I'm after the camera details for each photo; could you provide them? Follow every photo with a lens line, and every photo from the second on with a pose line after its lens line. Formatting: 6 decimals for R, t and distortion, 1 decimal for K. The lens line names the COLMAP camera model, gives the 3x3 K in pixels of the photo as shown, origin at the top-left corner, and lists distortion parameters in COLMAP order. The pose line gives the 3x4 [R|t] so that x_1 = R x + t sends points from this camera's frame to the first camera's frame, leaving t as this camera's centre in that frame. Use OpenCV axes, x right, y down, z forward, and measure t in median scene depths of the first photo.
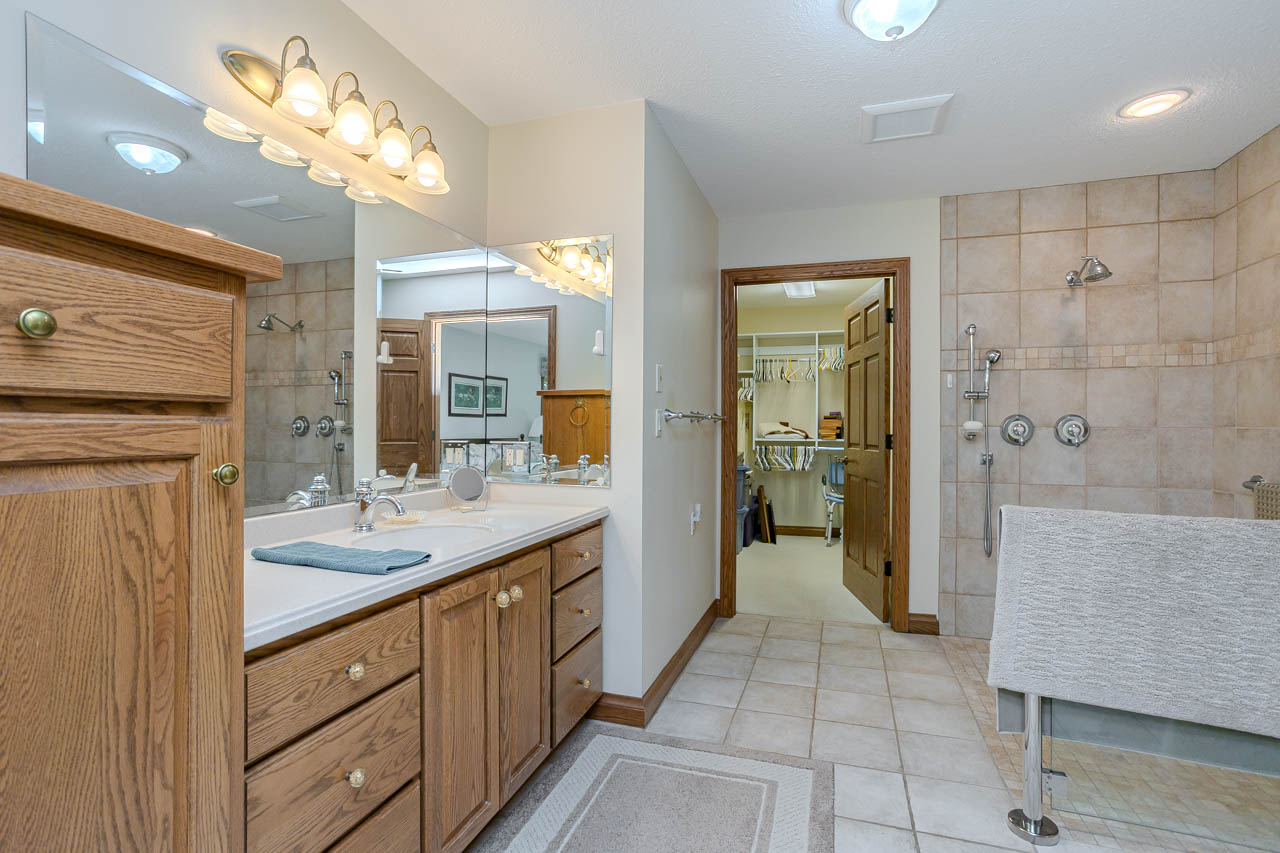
lens RADIAL K [[620.9, 0, 643.1], [0, 620.9, 424.5], [0, 0, 1]] dist [-0.058185, 0.037916]
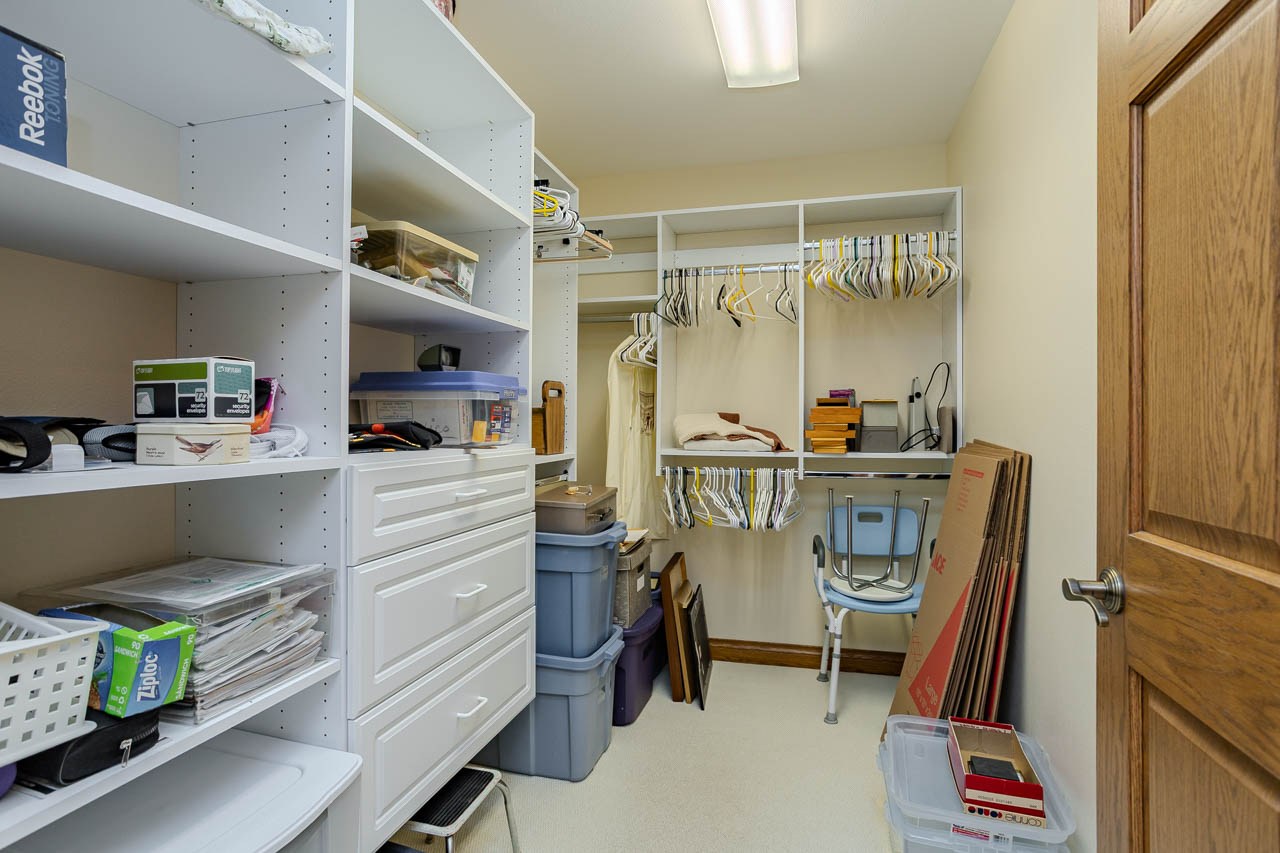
lens RADIAL K [[620.9, 0, 643.1], [0, 620.9, 424.5], [0, 0, 1]] dist [-0.058185, 0.037916]
pose [[0.999311, 0.000155, 0.037118, 0.283751], [-0.000246, 0.999997, 0.002462, 0.006137], [-0.037117, -0.002469, 0.999308, 1.051375]]
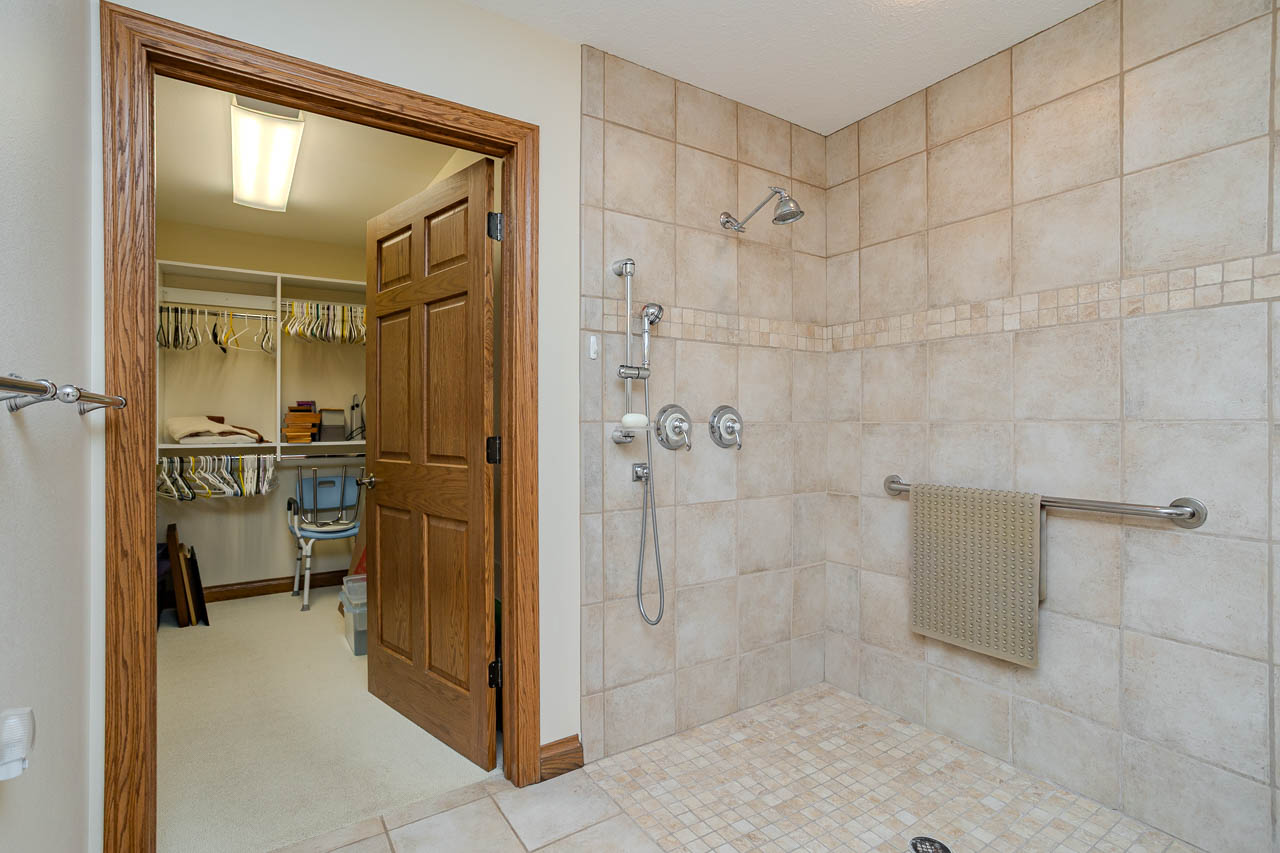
lens RADIAL K [[620.9, 0, 643.1], [0, 620.9, 424.5], [0, 0, 1]] dist [-0.058185, 0.037916]
pose [[0.629943, -0.006412, 0.776615, 0.051078], [0.001564, 0.999974, 0.006987, 0.001362], [-0.776640, -0.003187, 0.629937, 0.565668]]
